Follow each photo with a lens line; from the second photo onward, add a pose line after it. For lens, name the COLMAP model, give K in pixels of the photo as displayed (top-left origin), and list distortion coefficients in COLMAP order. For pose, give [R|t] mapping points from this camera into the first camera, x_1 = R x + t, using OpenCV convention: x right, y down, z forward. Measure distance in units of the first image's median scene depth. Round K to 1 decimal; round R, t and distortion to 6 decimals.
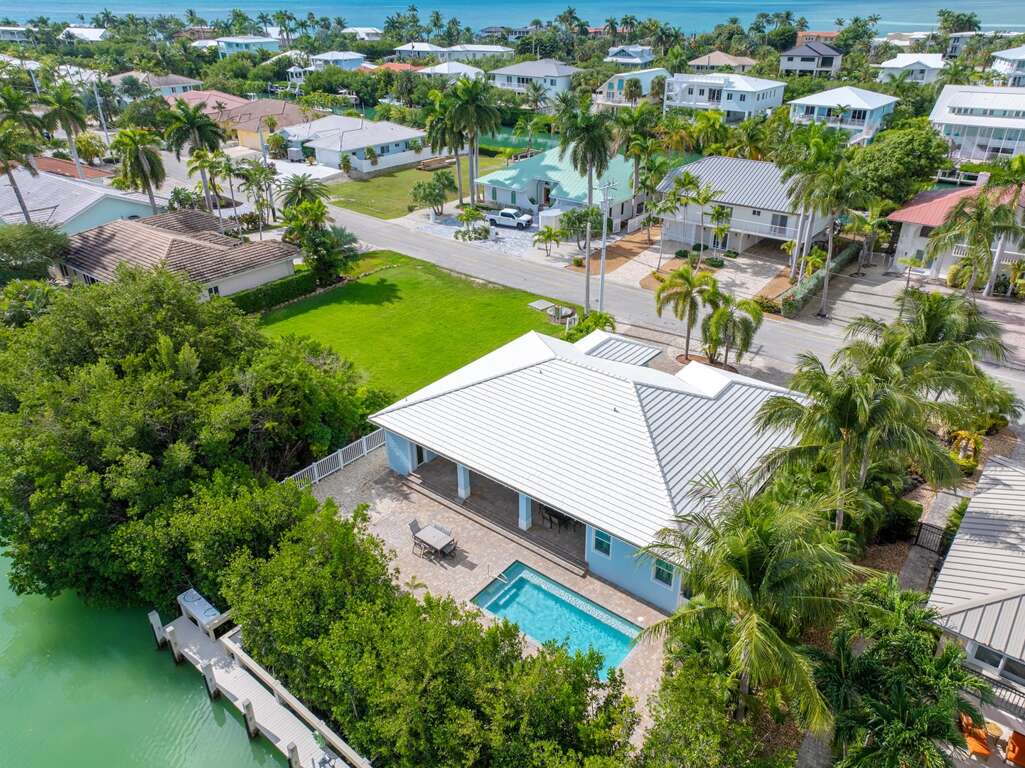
lens RADIAL K [[722.6, 0, 520.2], [0, 722.6, 378.2], [0, 0, 1]] dist [0.028175, 0.005778]
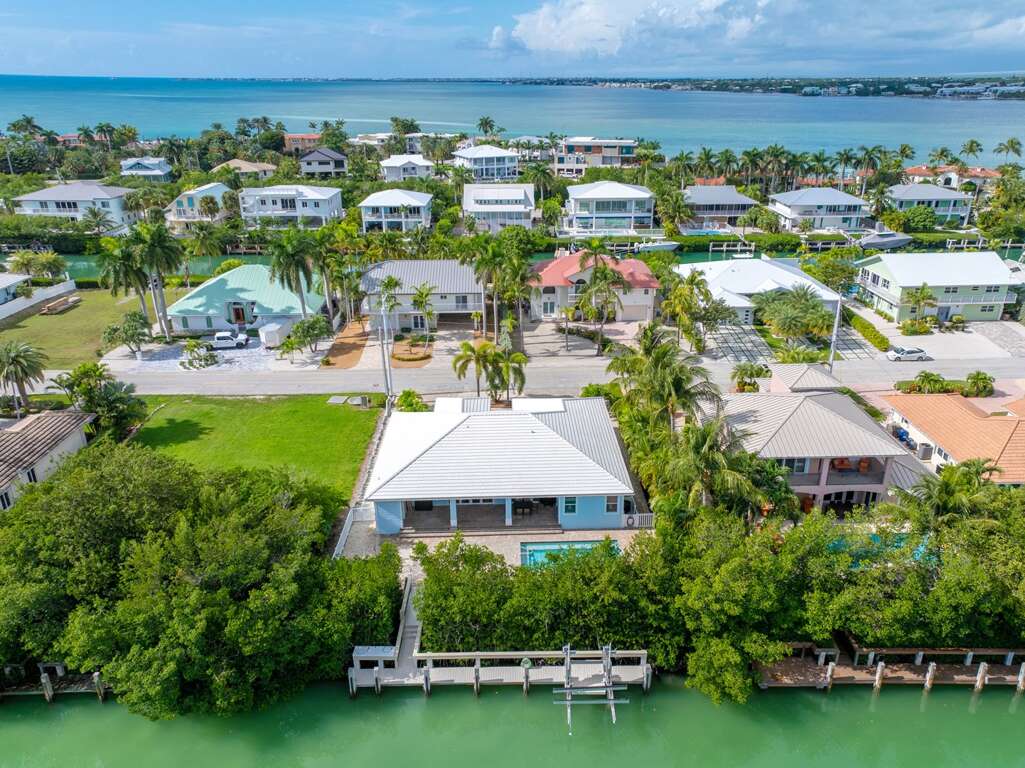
lens RADIAL K [[722.6, 0, 515.7], [0, 722.6, 385.5], [0, 0, 1]] dist [0.028175, 0.005778]
pose [[0.771651, -0.247581, 0.585883, -0.329107], [0.302492, 0.953142, 0.004372, -0.029221], [-0.559512, 0.173851, 0.810384, -0.114719]]
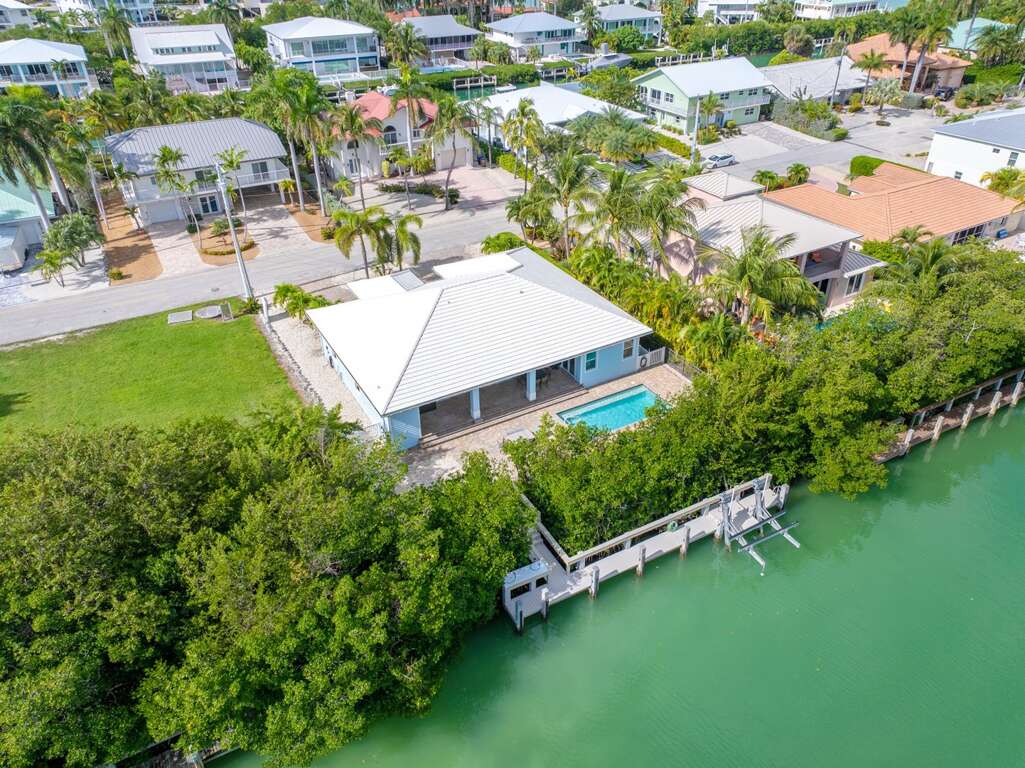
lens RADIAL K [[722.6, 0, 512.8], [0, 722.6, 386.3], [0, 0, 1]] dist [0.028175, 0.005778]
pose [[0.377522, -0.504762, 0.776333, -0.424353], [0.437678, 0.836079, 0.330771, -0.110087], [-0.816036, 0.214911, 0.536561, 0.130564]]
